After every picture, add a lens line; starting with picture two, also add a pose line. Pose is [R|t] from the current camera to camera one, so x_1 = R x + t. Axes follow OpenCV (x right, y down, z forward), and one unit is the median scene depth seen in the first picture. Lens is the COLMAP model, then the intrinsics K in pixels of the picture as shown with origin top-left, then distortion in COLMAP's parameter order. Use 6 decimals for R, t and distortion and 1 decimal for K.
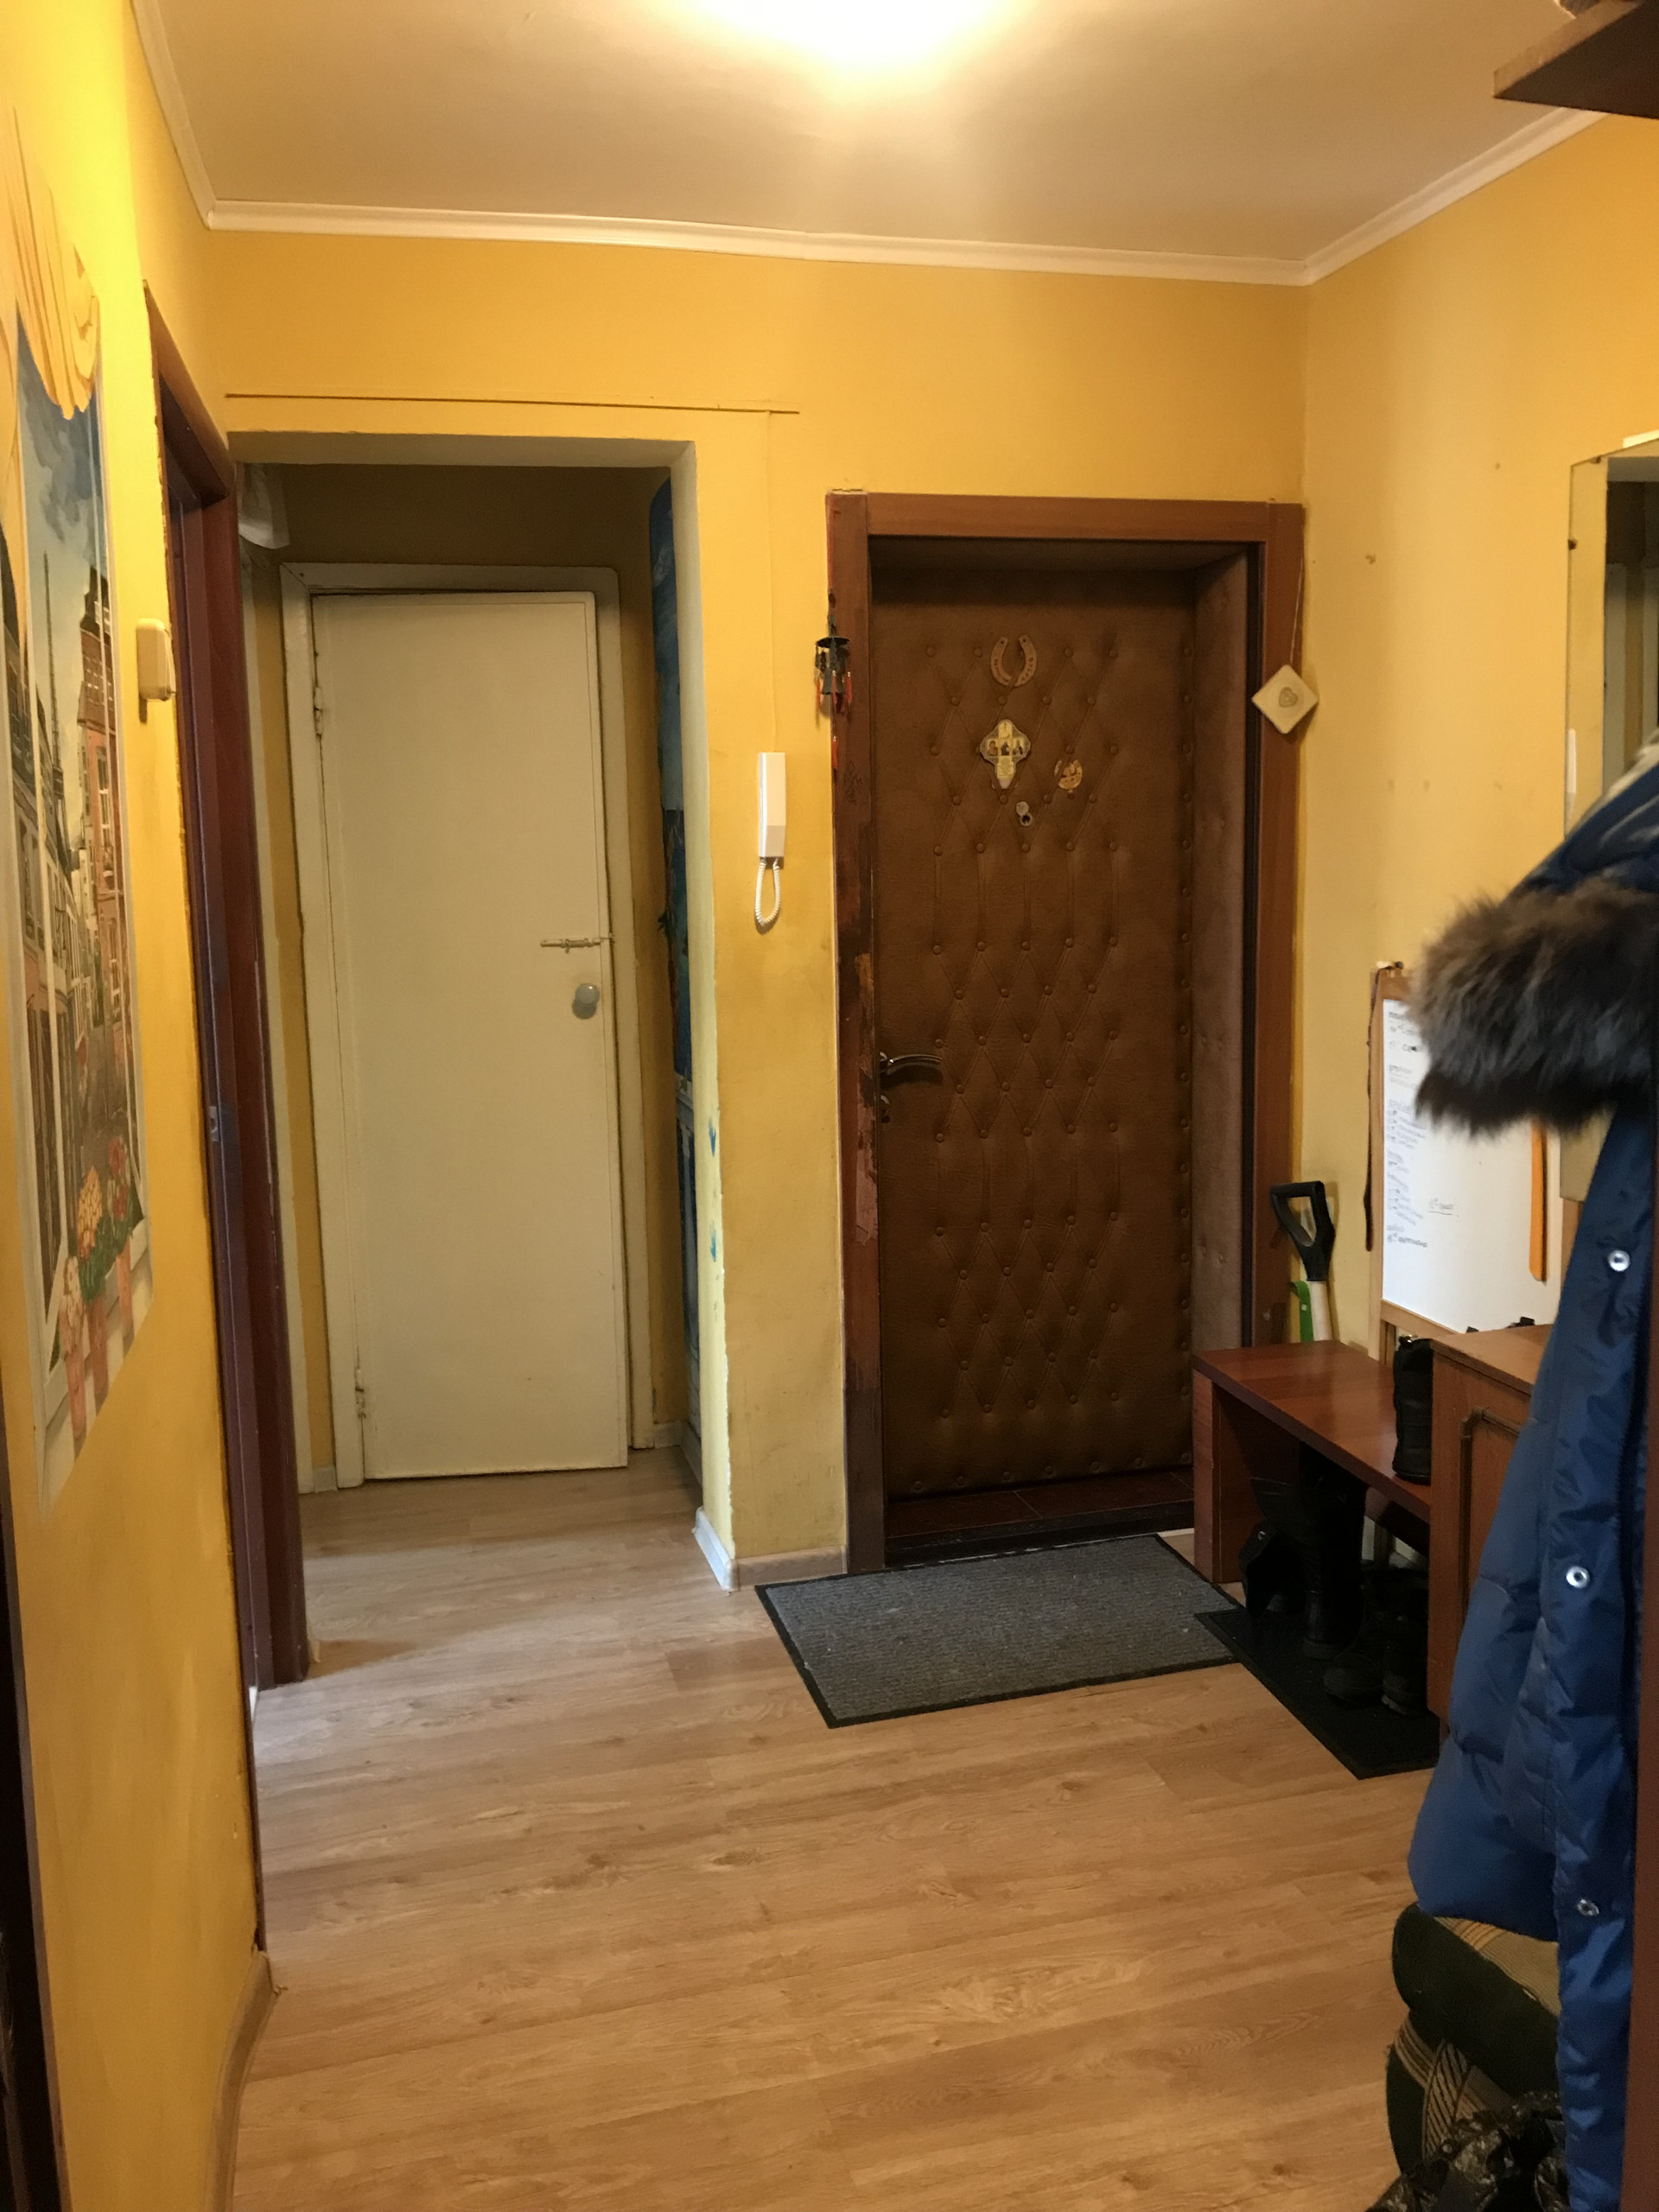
lens RADIAL K [[1768.6, 0, 829.5], [0, 1768.6, 1106.0], [0, 0, 1]] dist [0.003291, 0.000198]
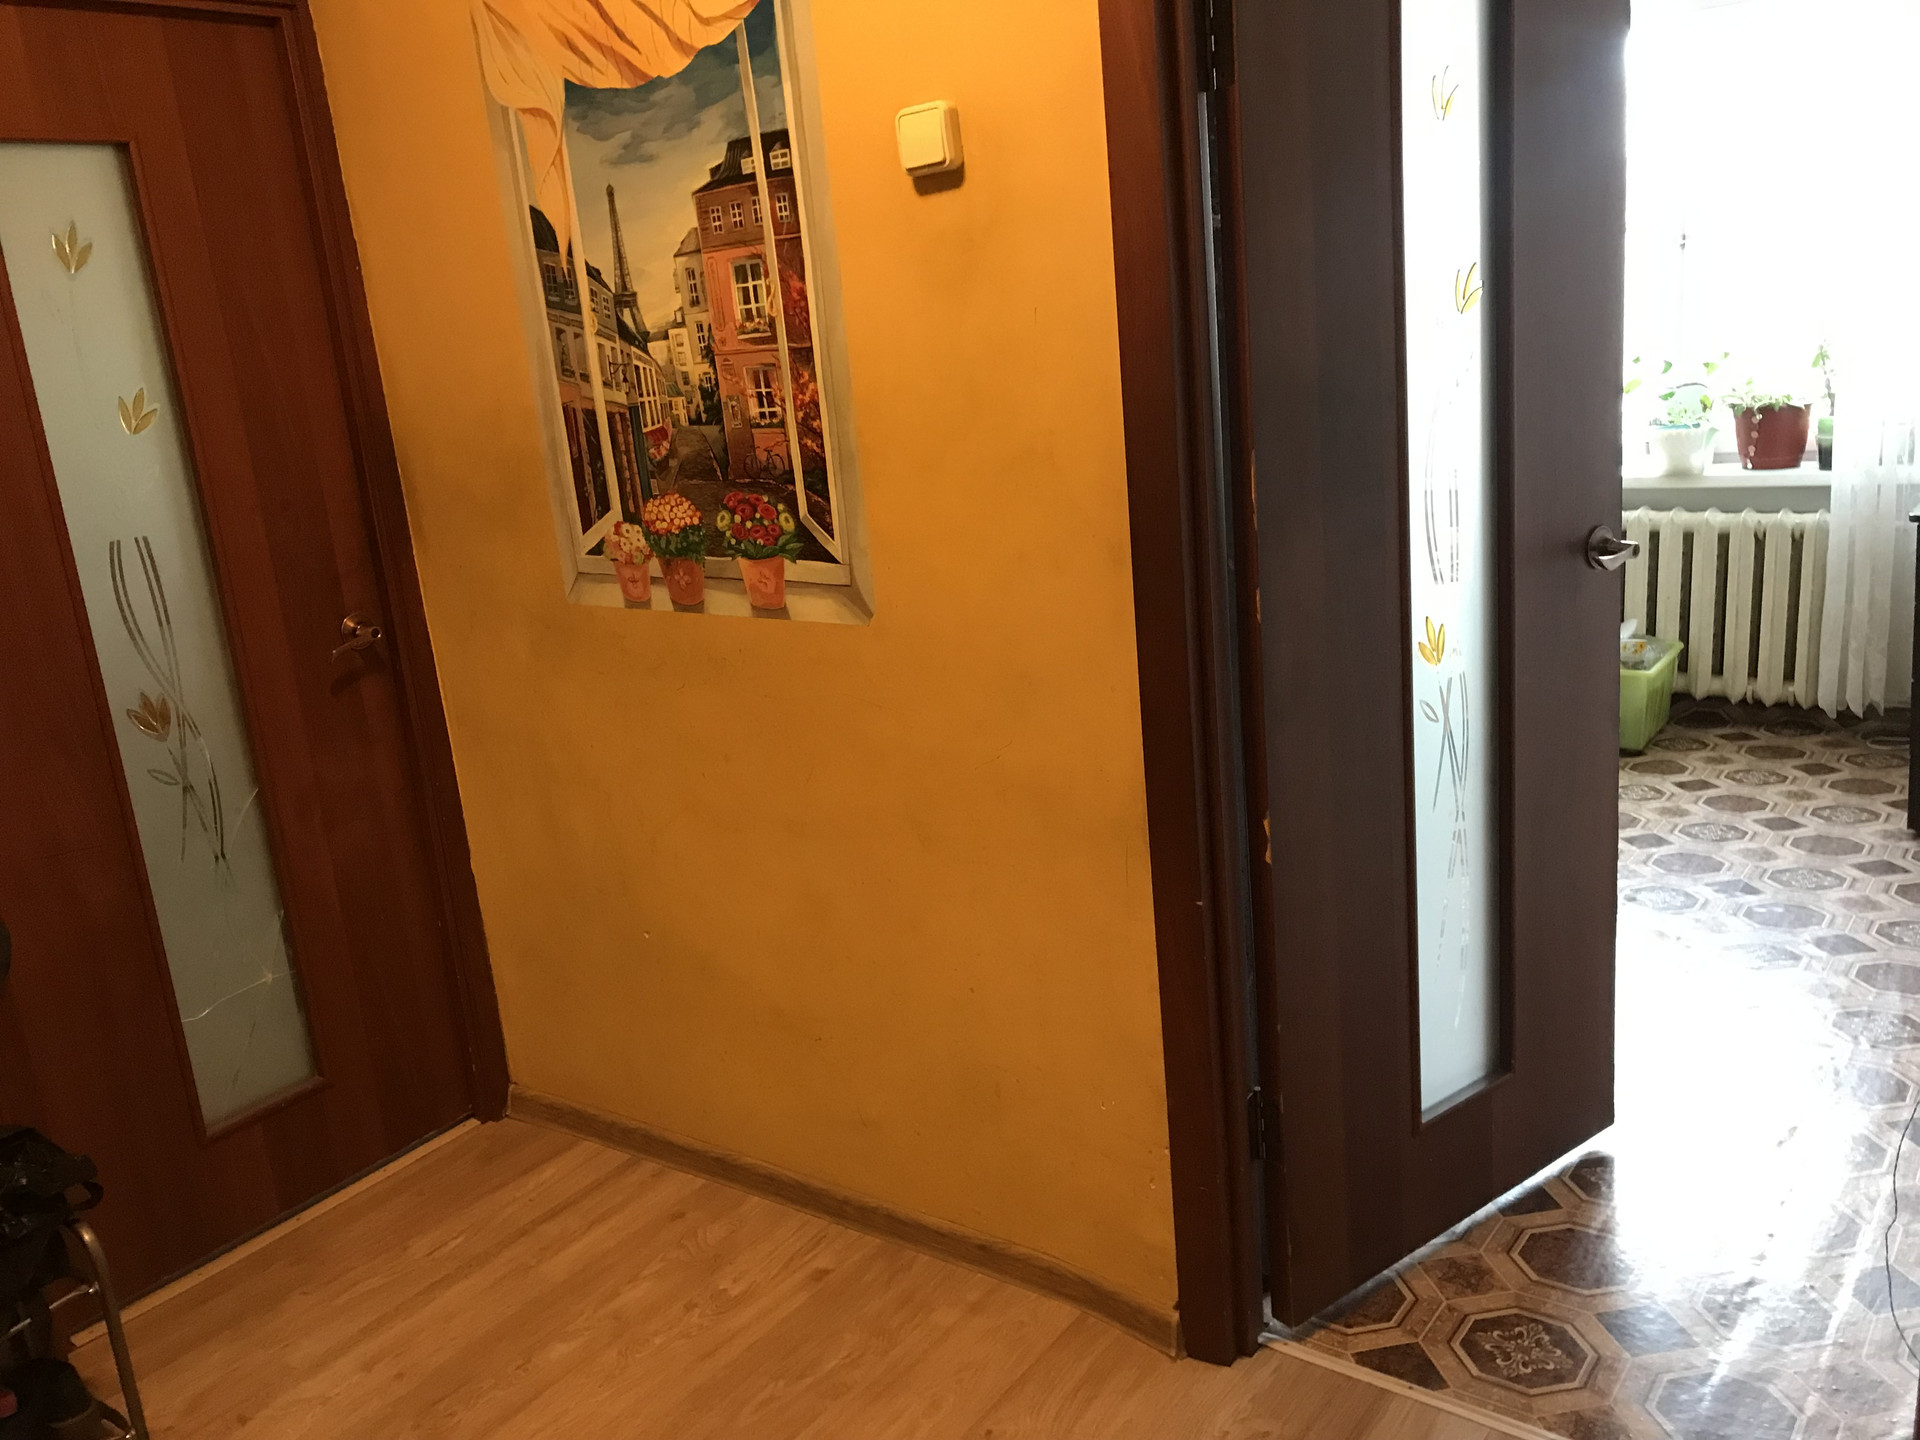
lens RADIAL K [[1535.2, 0, 960.0], [0, 1535.2, 720.0], [0, 0, 1]] dist [0.003291, 0.000198]
pose [[-0.755182, 0.248050, -0.606771, 0.486610], [0.007527, 0.928860, 0.370354, -0.395745], [0.655472, 0.275117, -0.703326, 2.701548]]
